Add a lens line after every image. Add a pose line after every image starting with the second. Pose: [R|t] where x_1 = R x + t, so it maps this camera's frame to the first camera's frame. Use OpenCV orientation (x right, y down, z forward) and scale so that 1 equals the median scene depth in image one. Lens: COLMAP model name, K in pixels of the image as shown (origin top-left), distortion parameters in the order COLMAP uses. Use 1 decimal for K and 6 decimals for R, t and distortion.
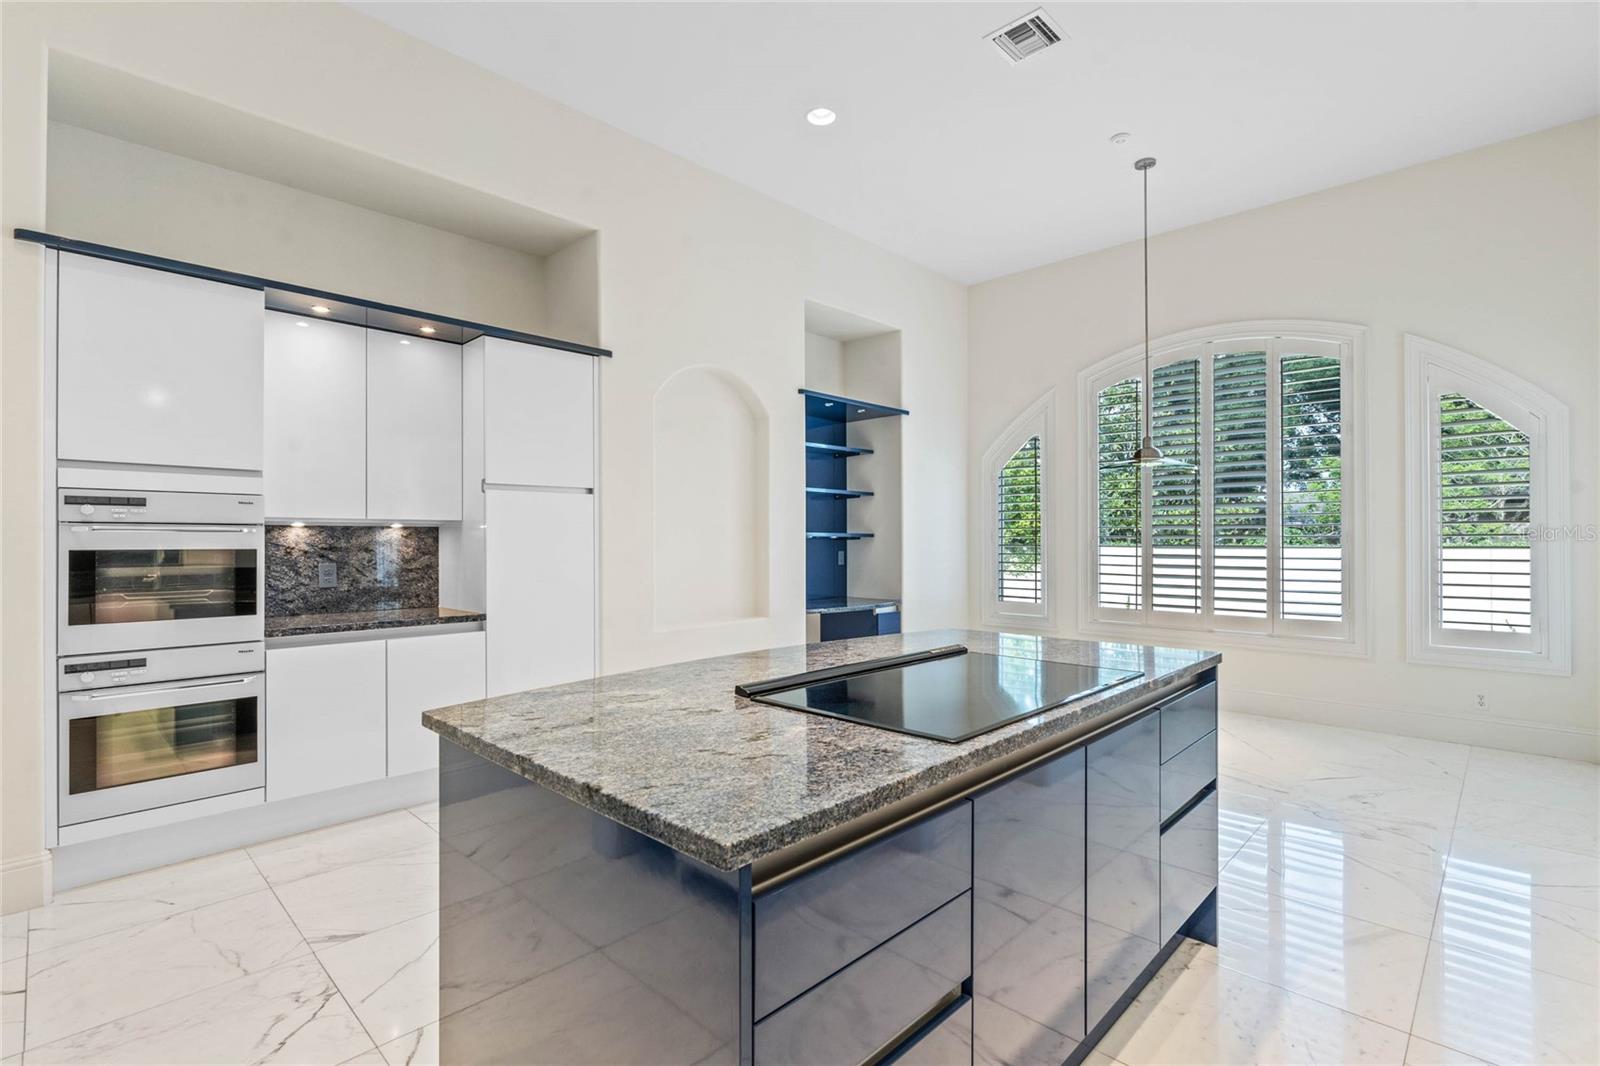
lens RADIAL K [[735.2, 0, 798.5], [0, 735.2, 537.2], [0, 0, 1]] dist [-0.002190, 0.000072]
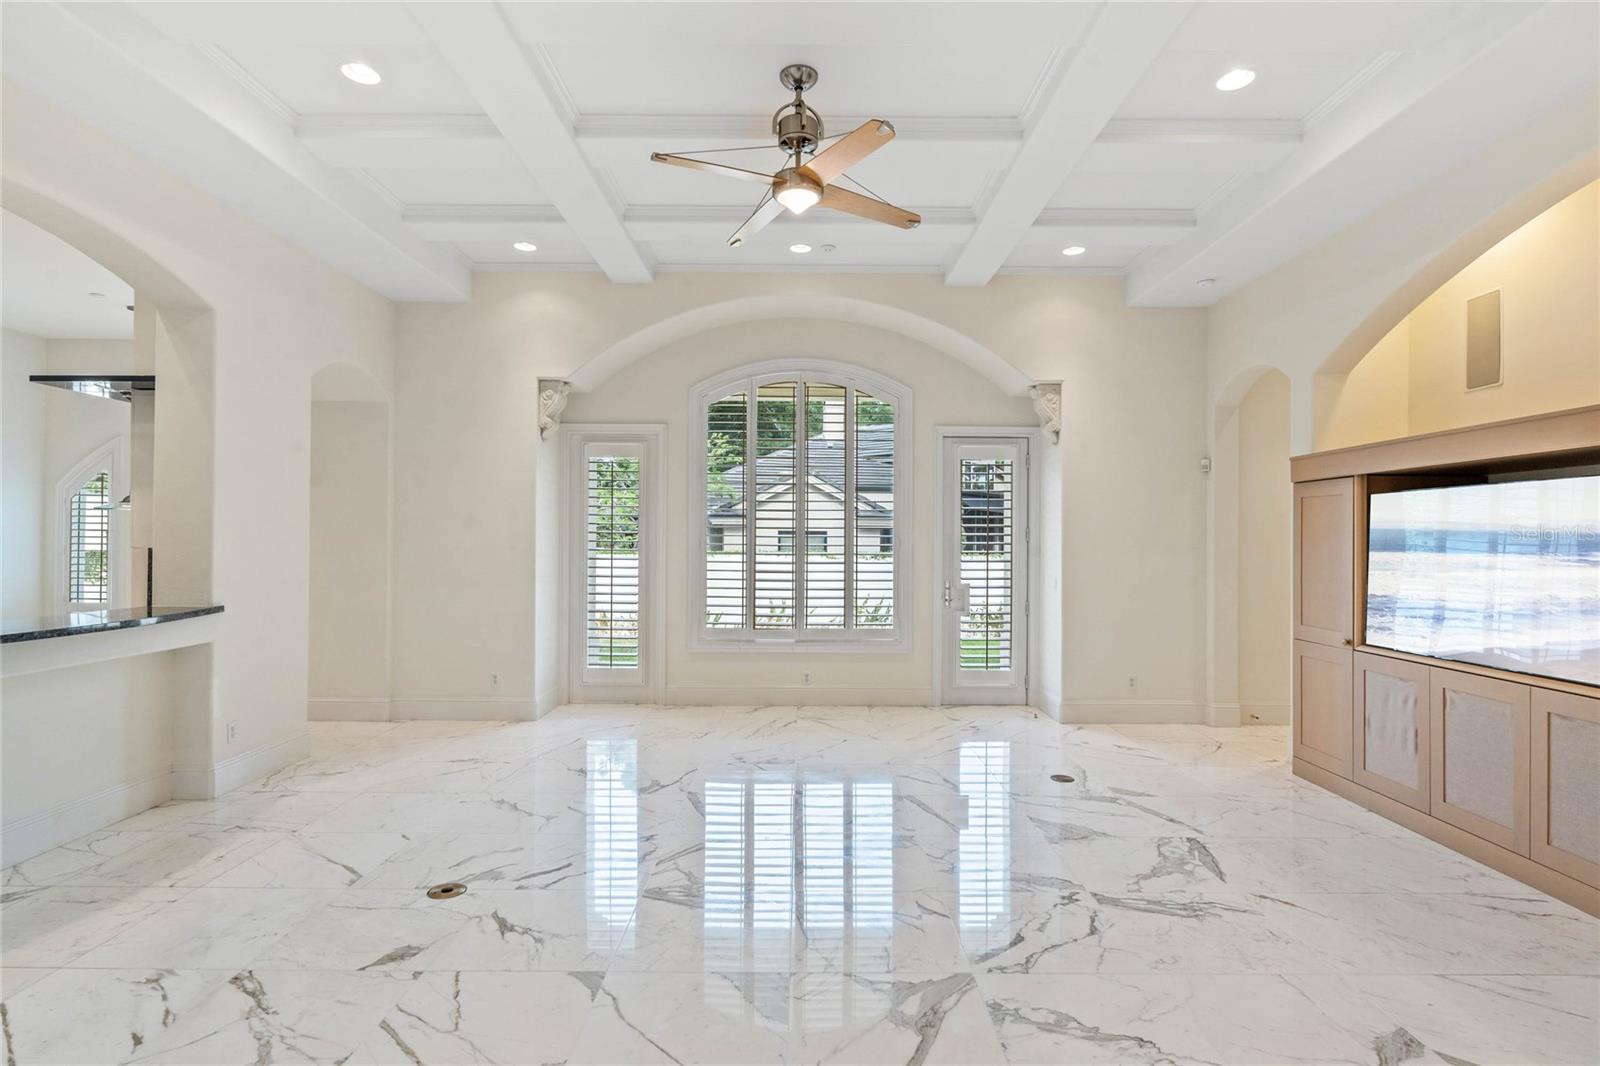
lens RADIAL K [[785.5, 0, 800.0], [0, 785.5, 533.0], [0, 0, 1]] dist [-0.004669, 0.000462]
pose [[0.716681, 0.015192, 0.697236, 0.366182], [-0.011900, 0.999884, -0.009554, -0.050325], [-0.697300, -0.001450, 0.716778, -1.240744]]
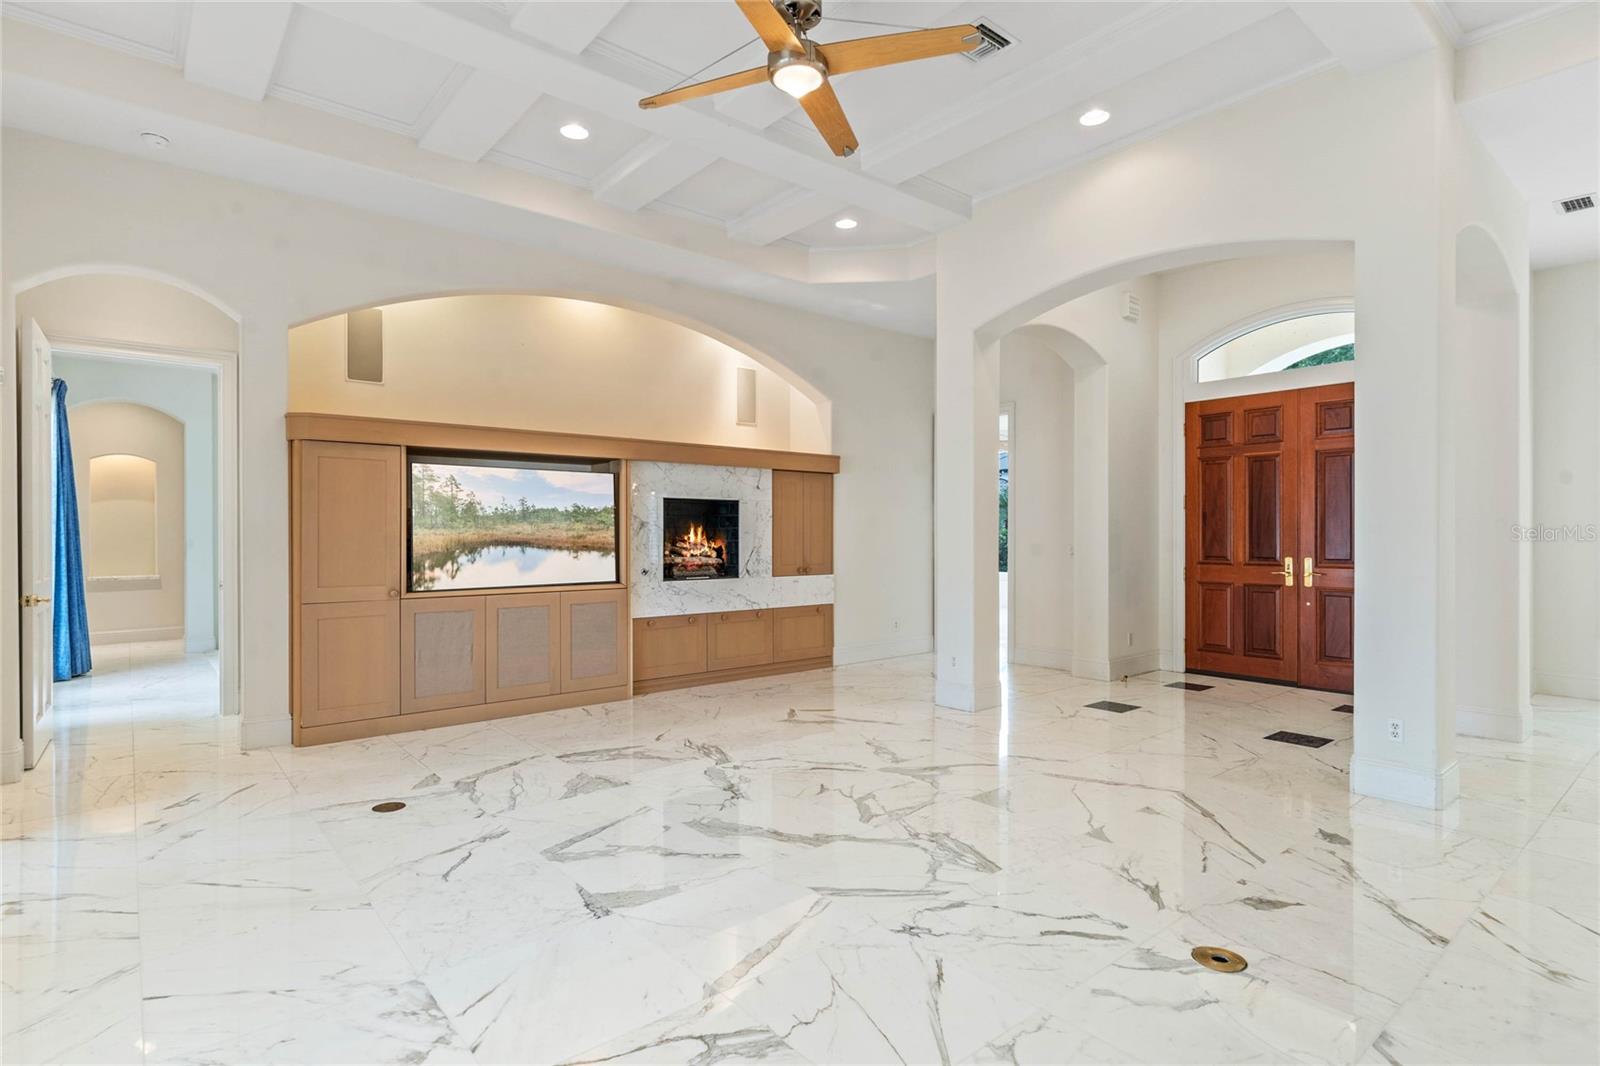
lens RADIAL K [[814.3, 0, 800.0], [0, 814.3, 533.0], [0, 0, 1]] dist [-0.002249, 0.000408]
pose [[-0.994933, 0.005397, 0.100392, 0.892628], [0.004970, 0.999978, -0.004504, -0.005359], [-0.100414, -0.003982, -0.994938, 0.147838]]
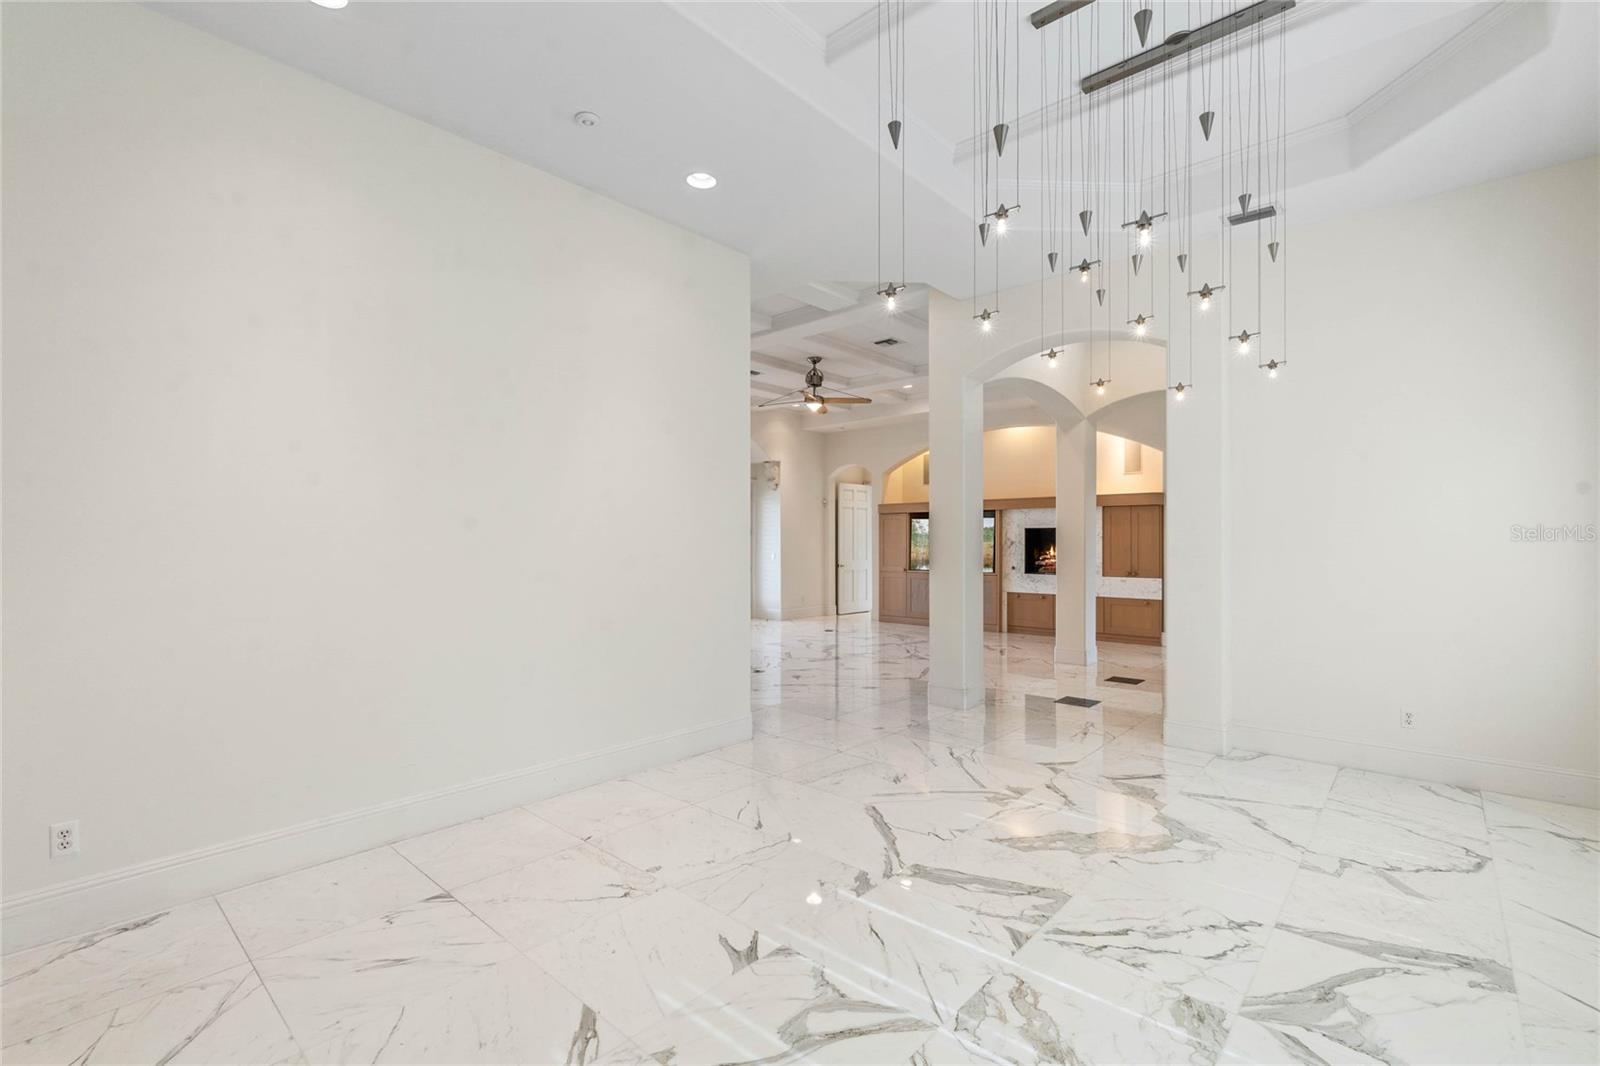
lens RADIAL K [[710.7, 0, 806.8], [0, 710.7, 537.7], [0, 0, 1]] dist [0.000265, -0.000253]
pose [[-0.048970, 0.008172, 0.998767, -1.114607], [-0.002143, 0.999963, -0.008286, -0.025014], [-0.998798, -0.002546, -0.048950, -0.488245]]
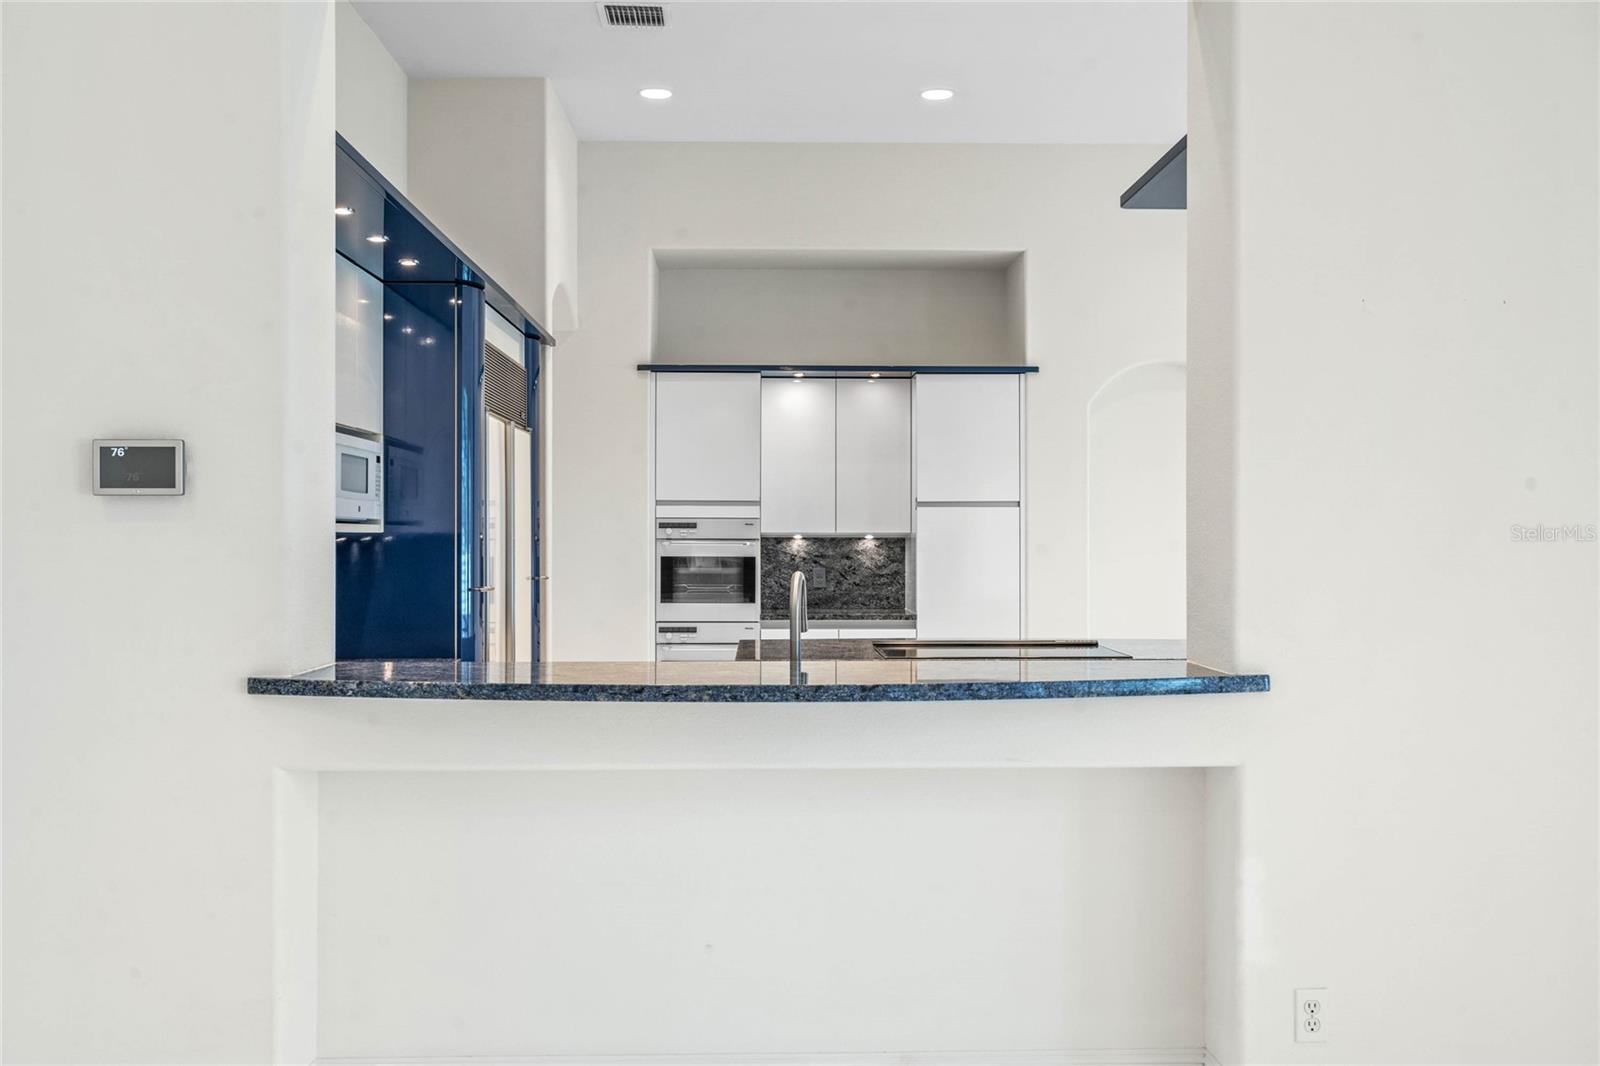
lens RADIAL K [[1419.5, 0, 800.0], [0, 1419.5, 533.0], [0, 0, 1]] dist [0.006465, 0.001731]
pose [[0.716354, 0.003763, -0.697727, 0.878367], [-0.000290, 0.999987, 0.005095, -0.031111], [0.697737, -0.003448, 0.716345, -0.640870]]
